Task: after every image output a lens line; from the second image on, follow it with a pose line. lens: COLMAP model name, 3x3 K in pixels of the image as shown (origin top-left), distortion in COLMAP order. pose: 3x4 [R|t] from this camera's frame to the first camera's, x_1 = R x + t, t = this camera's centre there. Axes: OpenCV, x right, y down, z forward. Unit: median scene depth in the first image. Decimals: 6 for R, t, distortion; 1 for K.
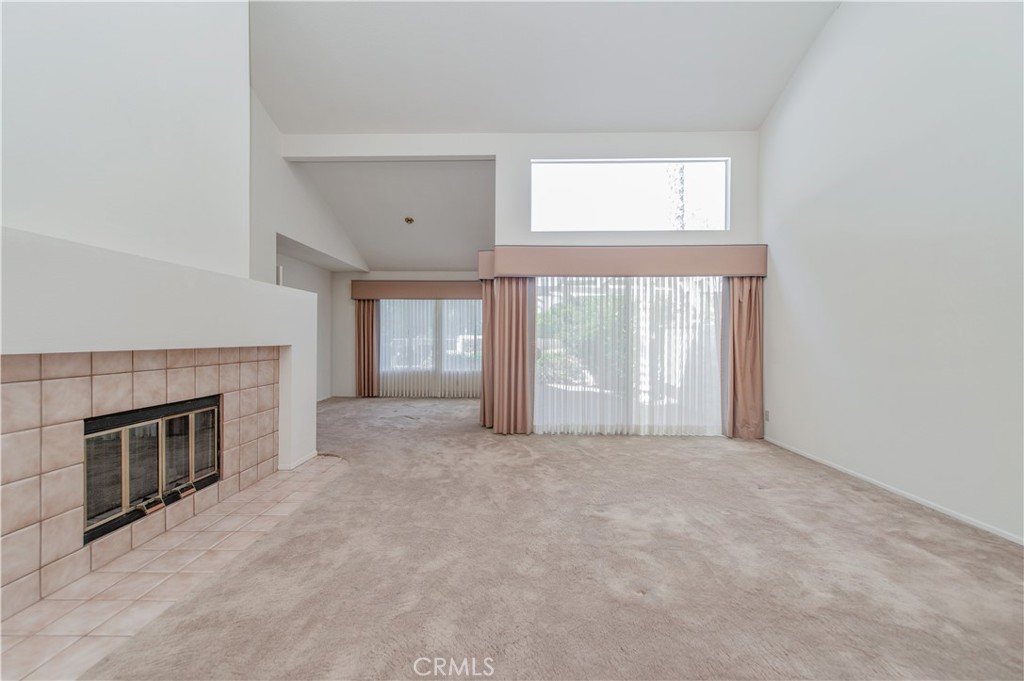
lens RADIAL K [[403.0, 0, 516.5], [0, 403.0, 346.1], [0, 0, 1]] dist [0.014545, -0.004056]
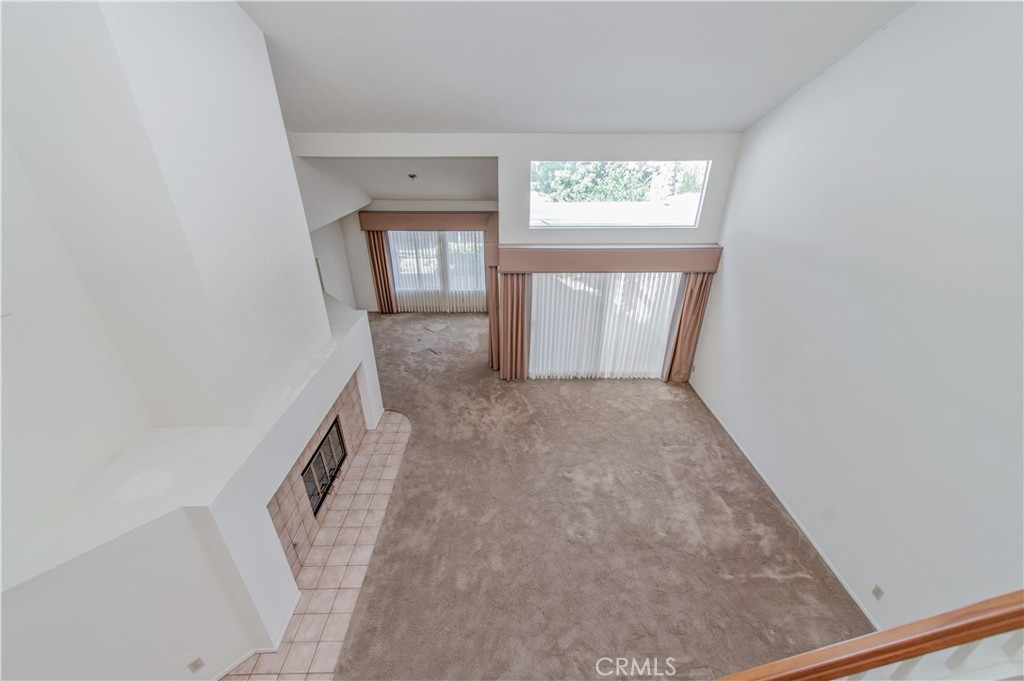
lens RADIAL K [[403.0, 0, 516.5], [0, 403.0, 346.1], [0, 0, 1]] dist [0.014545, -0.004056]
pose [[0.999467, -0.011400, 0.030601, -0.050815], [-0.003950, 0.887991, 0.459845, -0.646559], [-0.032415, -0.459720, 0.887472, -0.234090]]
